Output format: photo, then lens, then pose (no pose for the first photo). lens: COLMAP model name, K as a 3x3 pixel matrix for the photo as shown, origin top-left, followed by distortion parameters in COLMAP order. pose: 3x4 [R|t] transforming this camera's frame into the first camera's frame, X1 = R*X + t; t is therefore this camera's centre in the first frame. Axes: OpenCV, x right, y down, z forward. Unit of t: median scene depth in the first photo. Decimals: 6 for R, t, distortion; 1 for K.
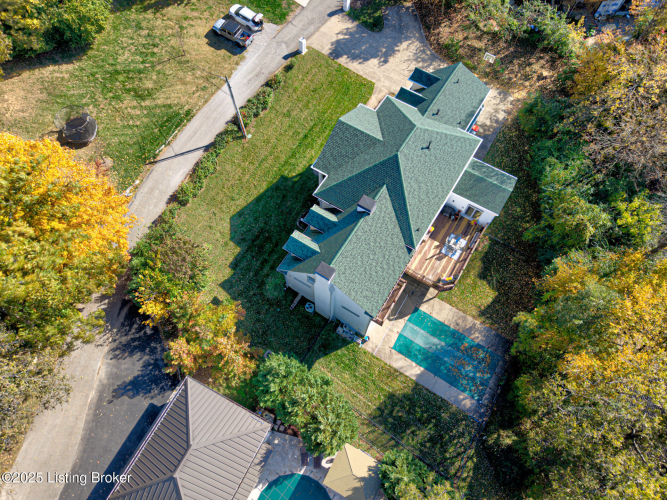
lens RADIAL K [[452.4, 0, 330.3], [0, 452.4, 246.6], [0, 0, 1]] dist [0.039811, -0.016481]
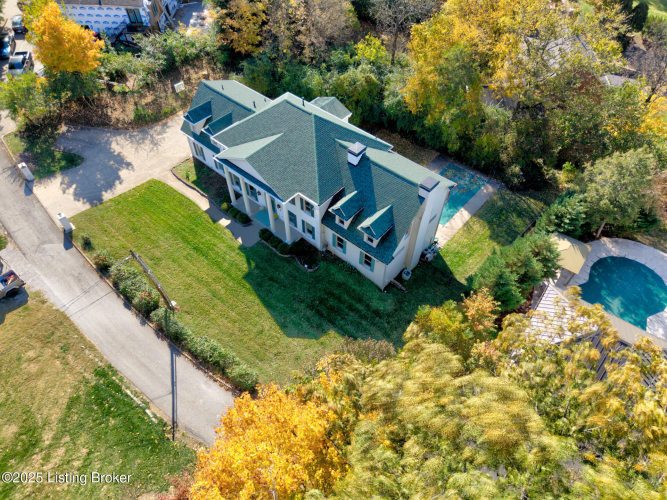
lens RADIAL K [[452.4, 0, 334.7], [0, 452.4, 252.9], [0, 0, 1]] dist [0.039811, -0.016481]
pose [[0.155305, -0.776948, 0.610108, -0.574370], [0.891882, 0.375837, 0.251581, -0.242452], [-0.424766, 0.505072, 0.751316, 0.291512]]
